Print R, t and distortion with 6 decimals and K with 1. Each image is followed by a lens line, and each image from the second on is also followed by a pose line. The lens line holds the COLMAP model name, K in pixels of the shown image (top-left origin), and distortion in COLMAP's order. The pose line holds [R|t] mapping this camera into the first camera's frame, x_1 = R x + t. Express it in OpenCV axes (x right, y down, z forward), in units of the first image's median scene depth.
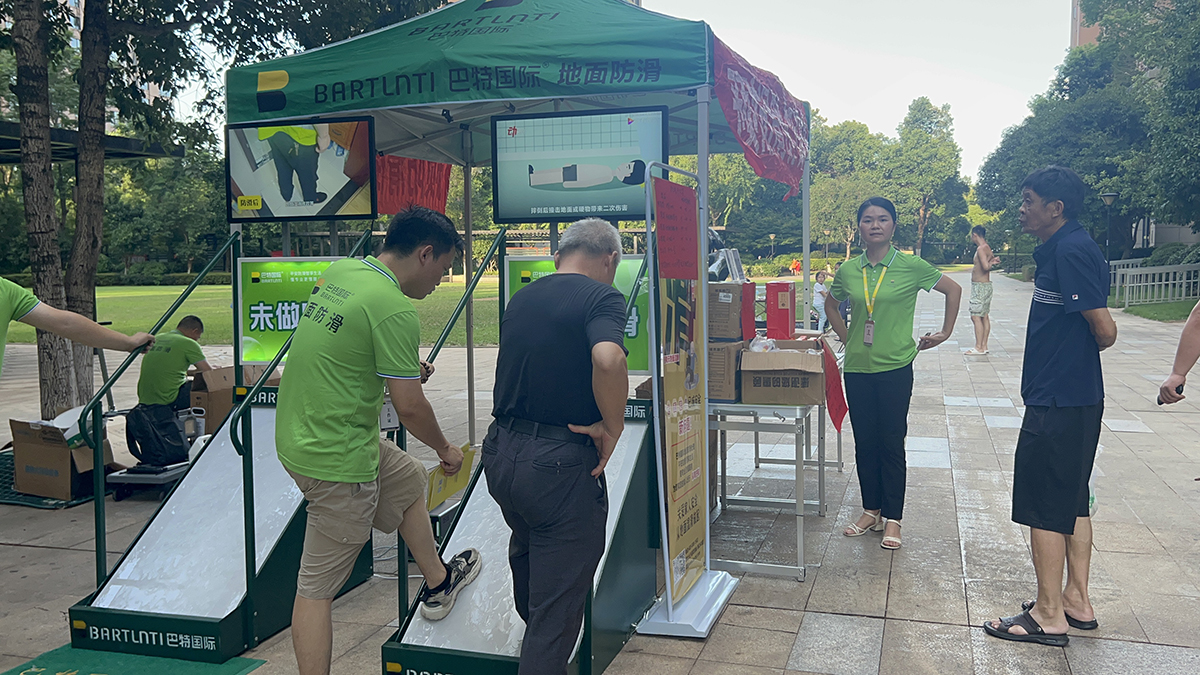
lens RADIAL K [[1036.4, 0, 597.0], [0, 1036.4, 340.9], [0, 0, 1]] dist [0.056987, -0.091942]
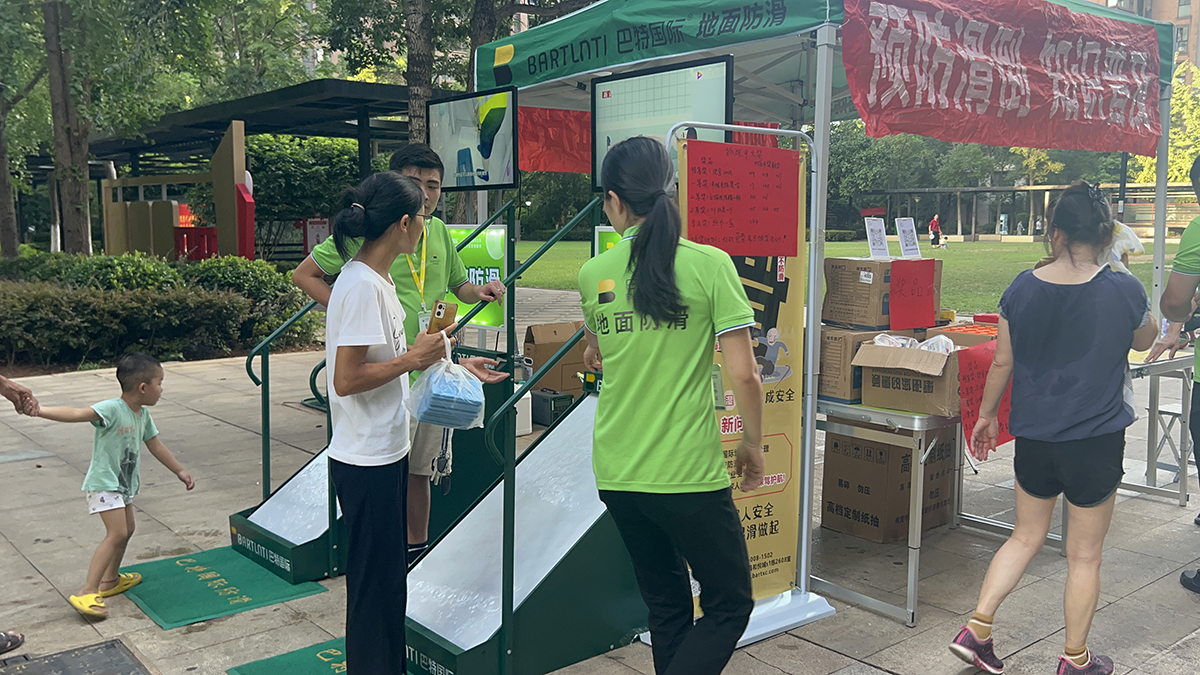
lens RADIAL K [[1036.4, 0, 613.3], [0, 1036.4, 347.3], [0, 0, 1]] dist [0.056987, -0.091942]
pose [[0.848145, 0.072700, -0.524753, 0.375069], [-0.047657, 0.996993, 0.061098, -0.025616], [0.527617, -0.026812, 0.849059, 0.164477]]
